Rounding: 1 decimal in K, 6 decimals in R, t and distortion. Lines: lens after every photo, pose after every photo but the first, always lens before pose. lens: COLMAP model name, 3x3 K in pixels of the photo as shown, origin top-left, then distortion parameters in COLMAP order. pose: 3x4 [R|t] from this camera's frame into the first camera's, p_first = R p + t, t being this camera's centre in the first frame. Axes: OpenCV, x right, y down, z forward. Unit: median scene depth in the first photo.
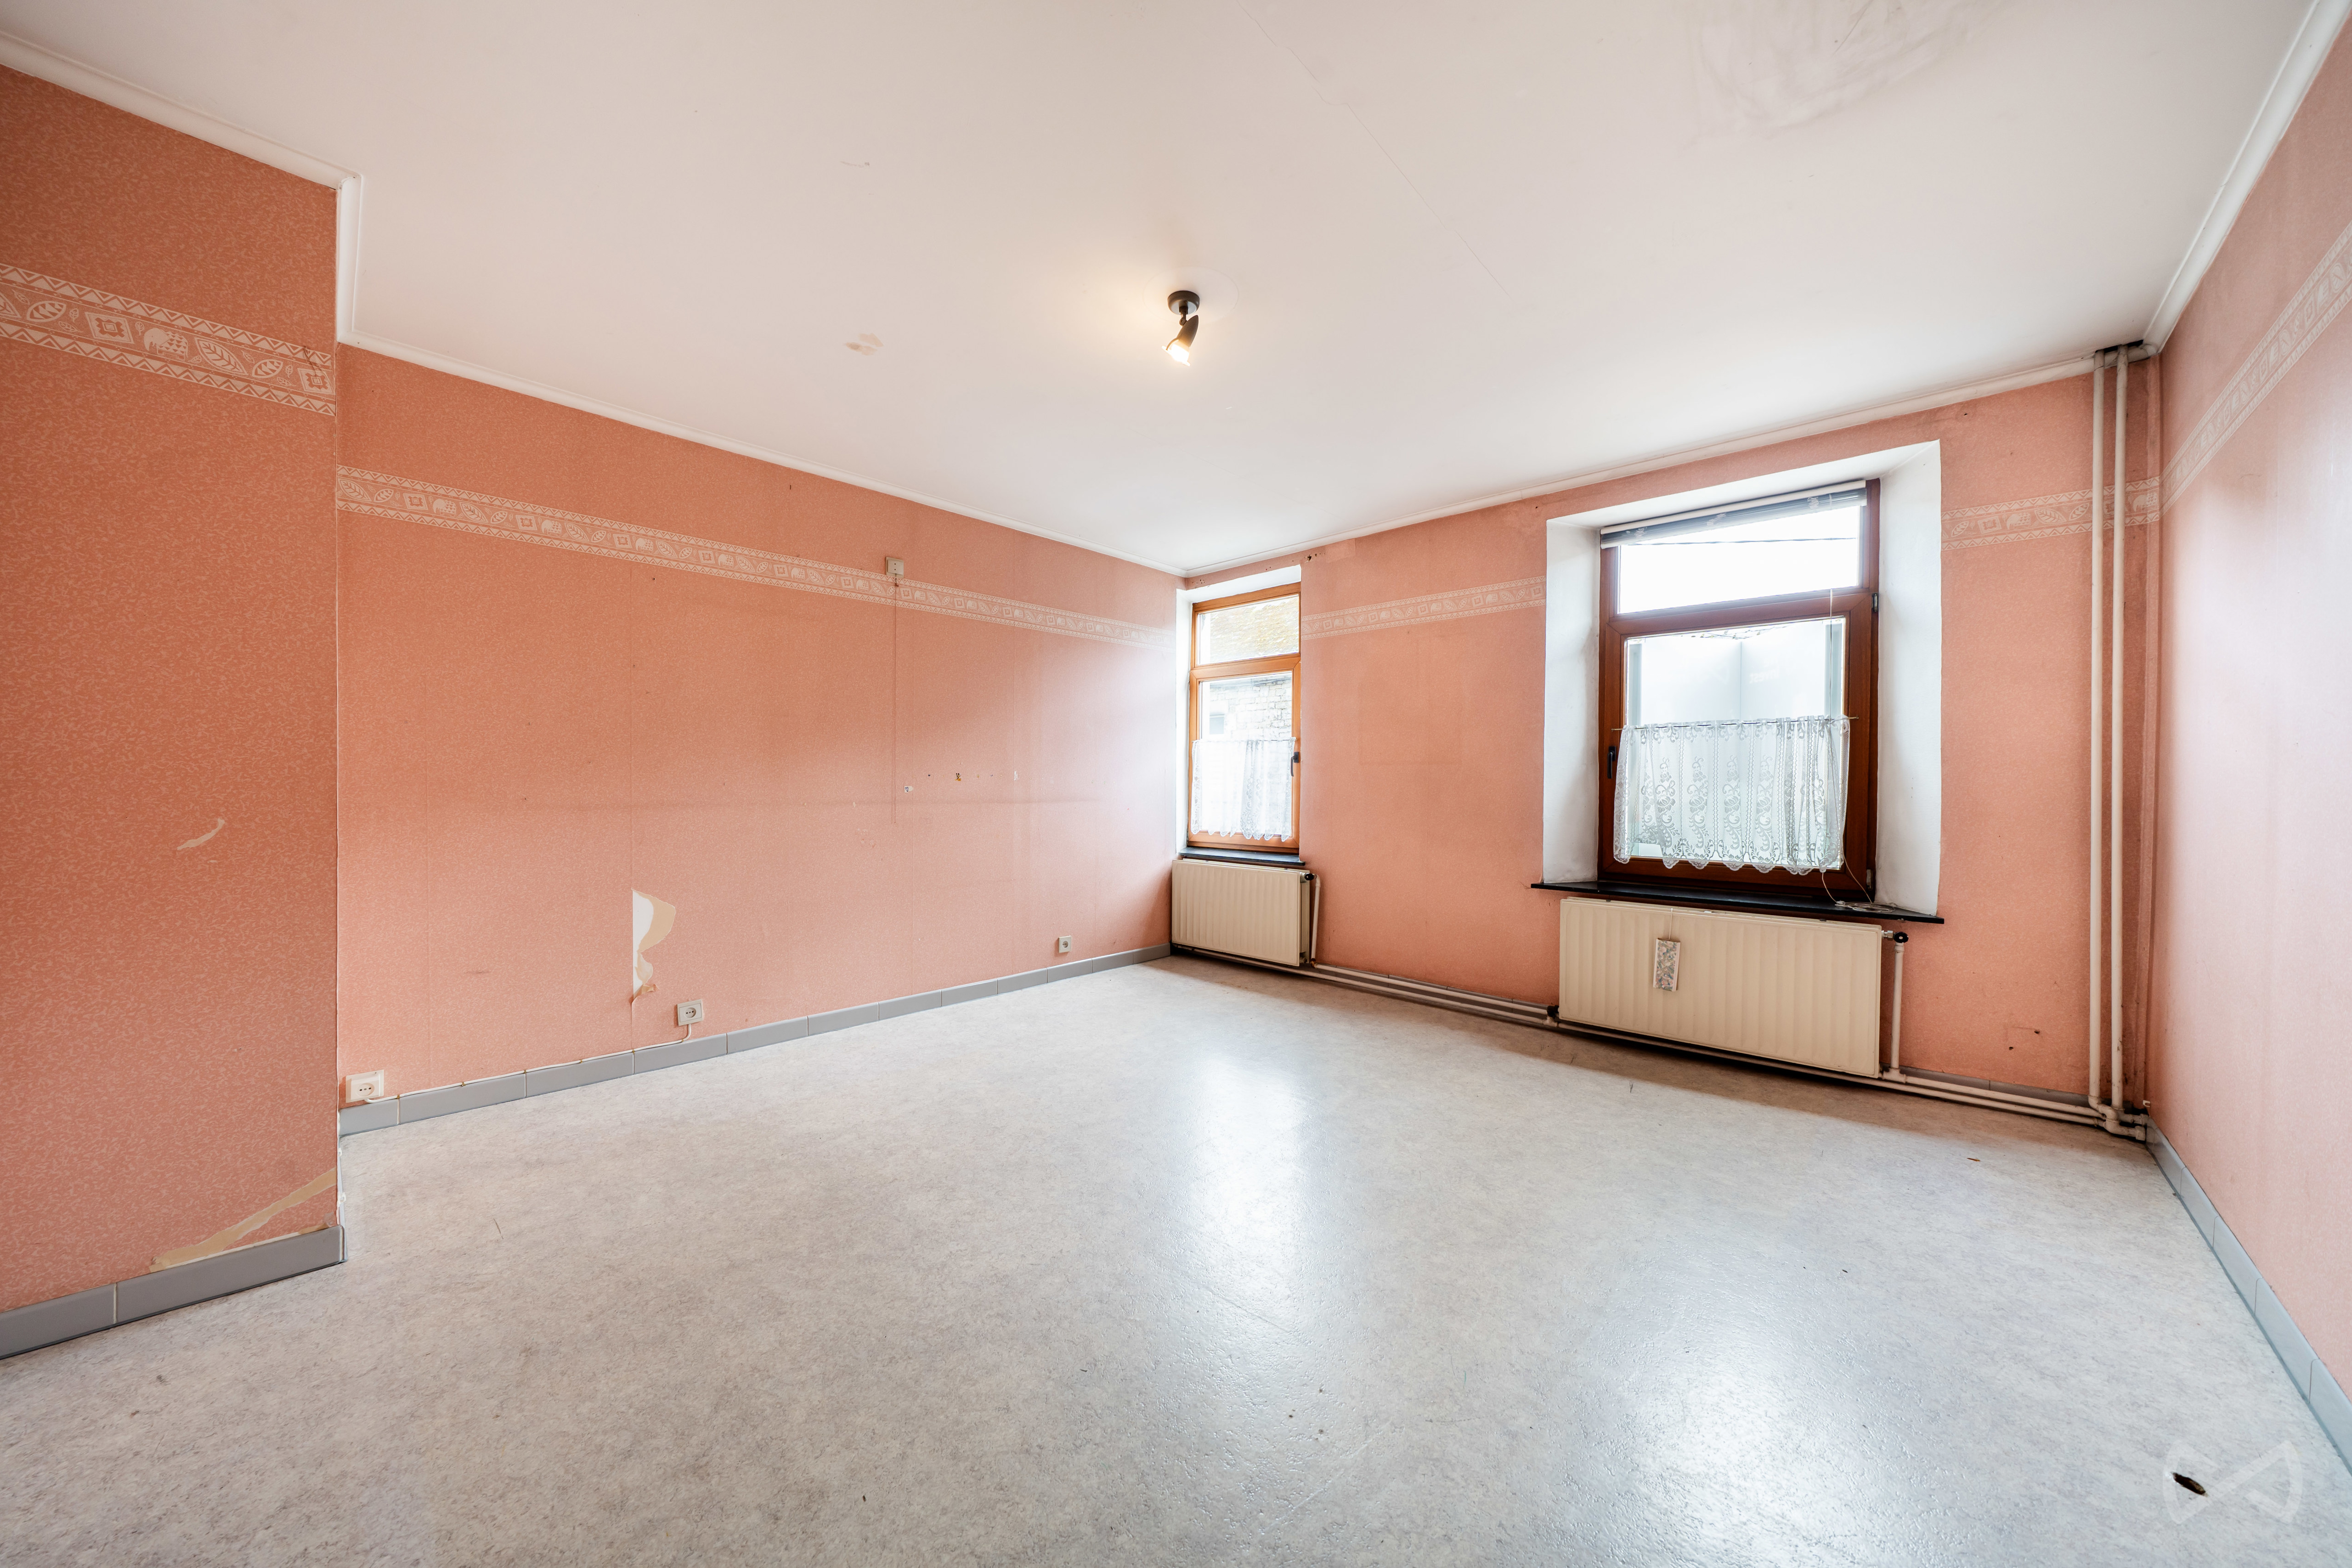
lens RADIAL K [[800.8, 0, 1176.0], [0, 800.8, 782.8], [0, 0, 1]] dist [-0.003229, -0.000220]
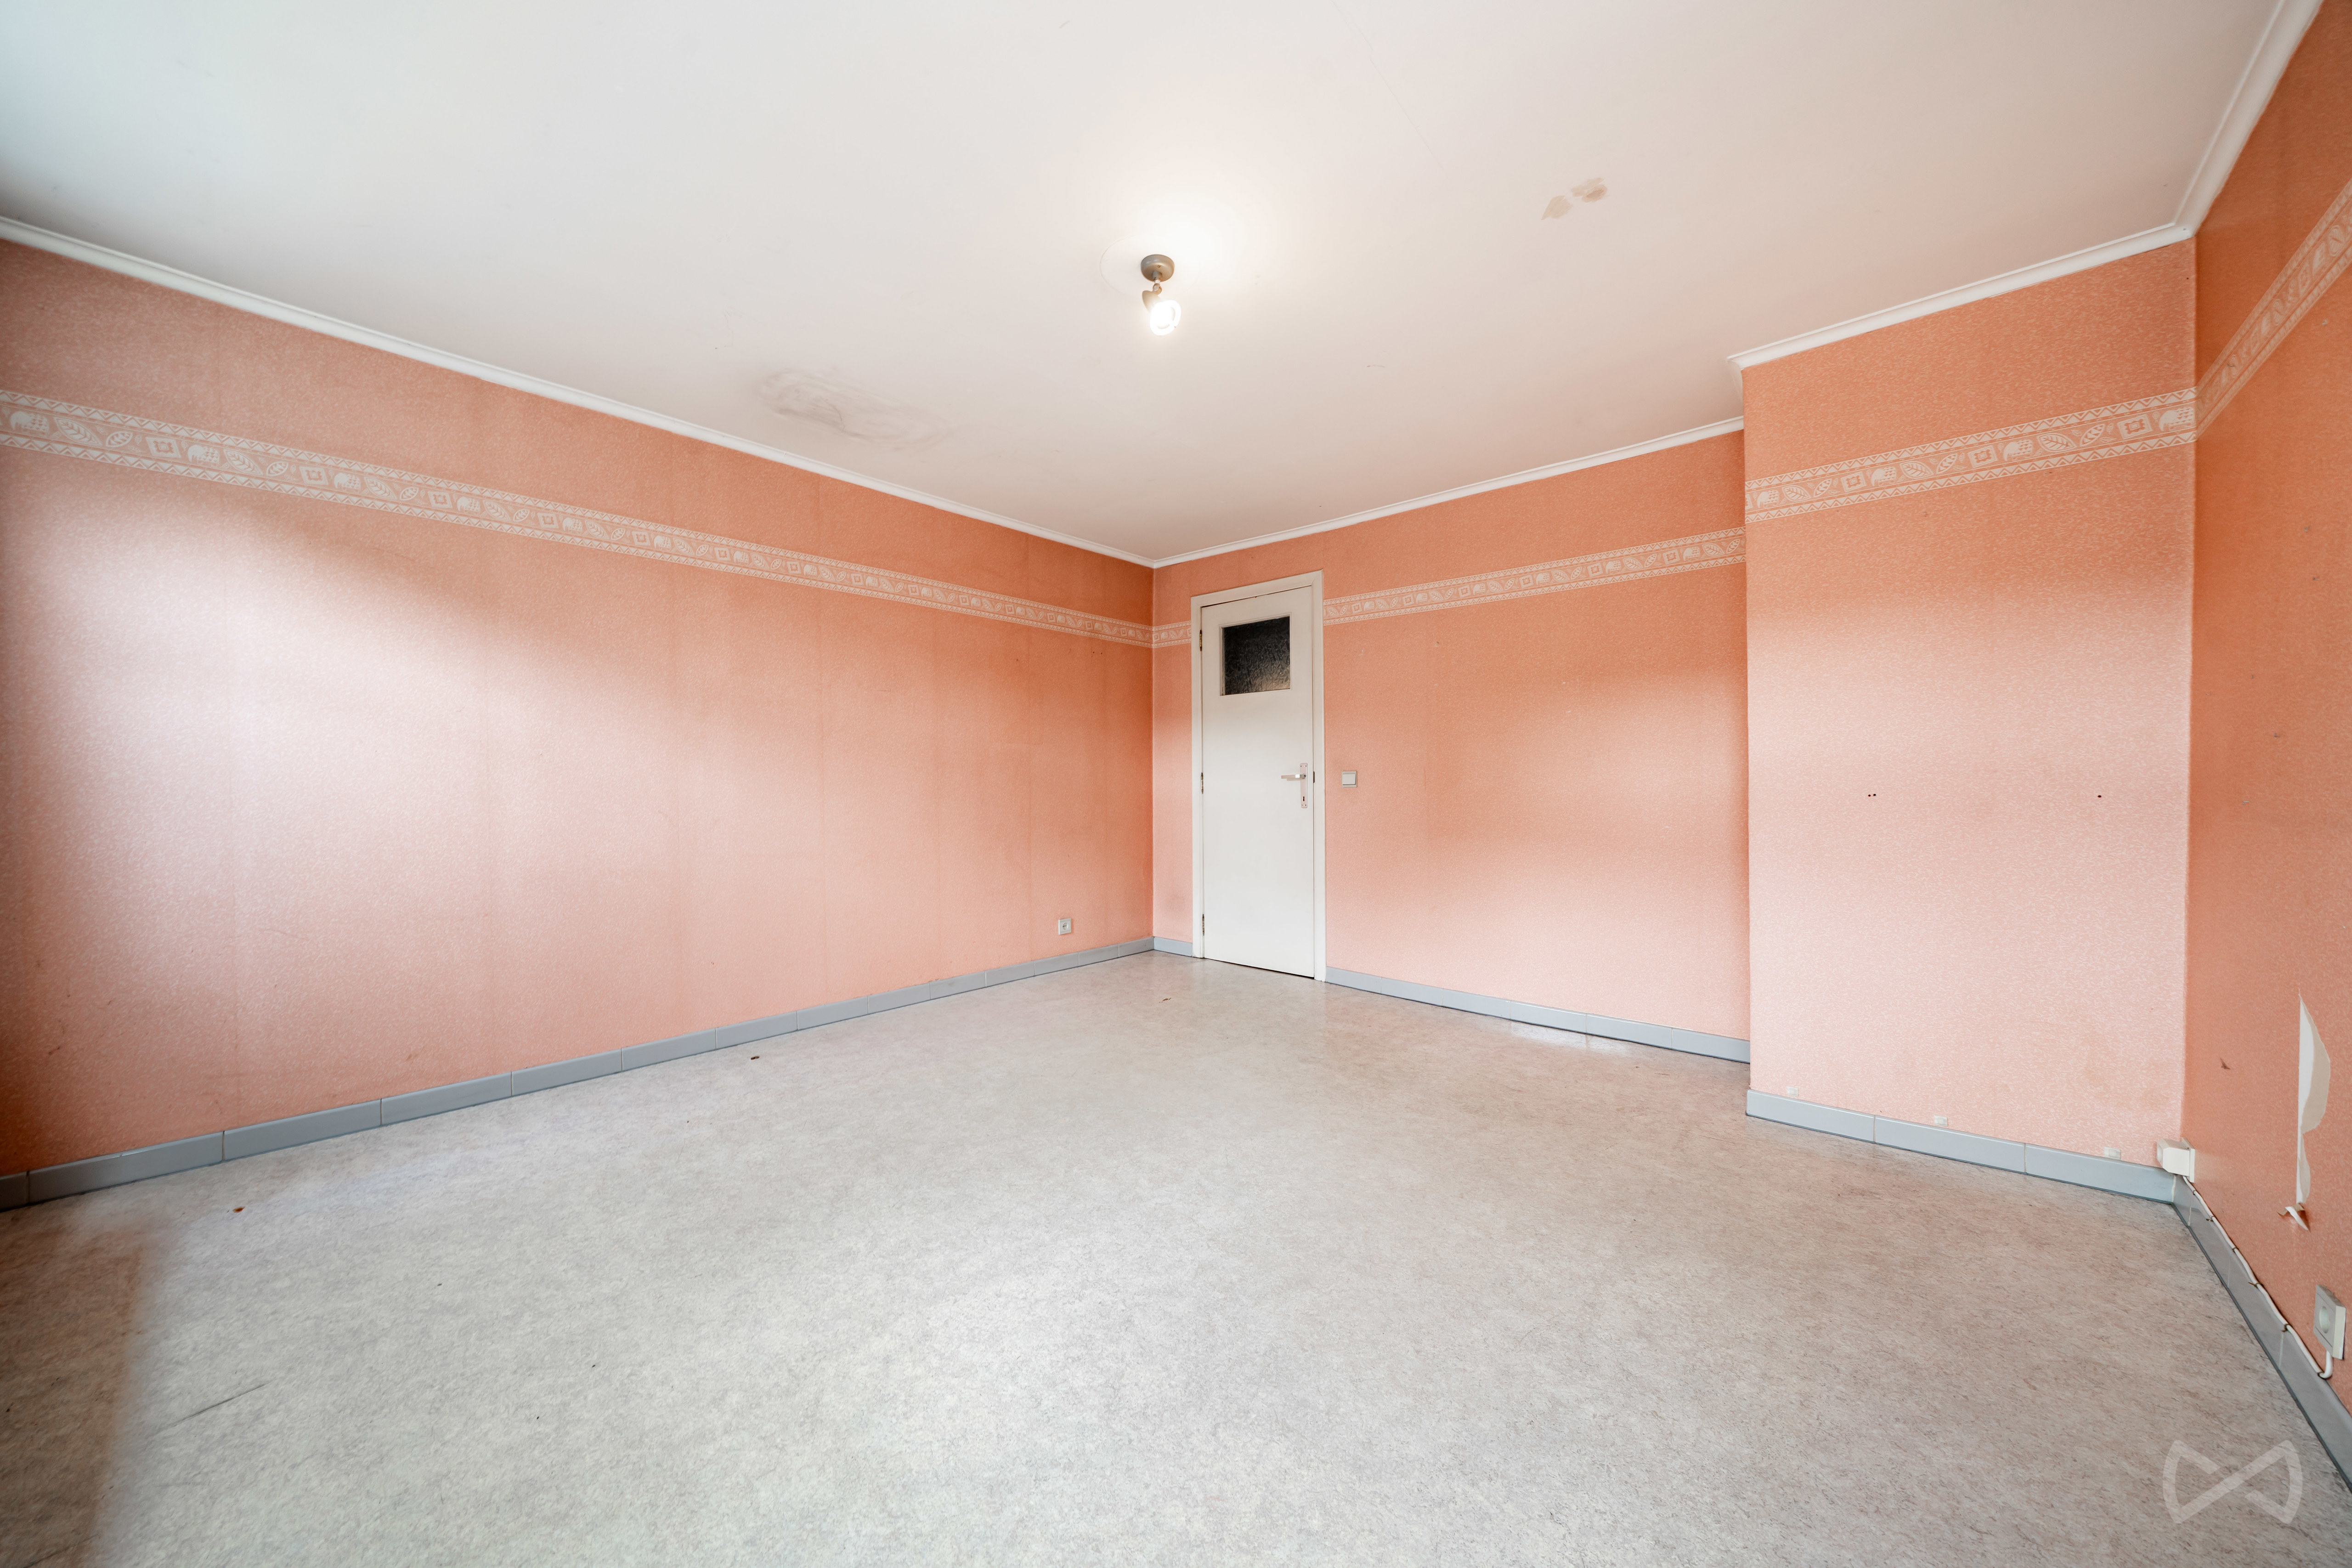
lens RADIAL K [[800.8, 0, 1173.7], [0, 800.8, 786.7], [0, 0, 1]] dist [-0.003229, -0.000220]
pose [[-0.999777, -0.002458, -0.020968, 0.009847], [-0.002591, 0.999977, 0.006329, 0.008035], [0.020952, 0.006382, -0.999760, 2.177440]]
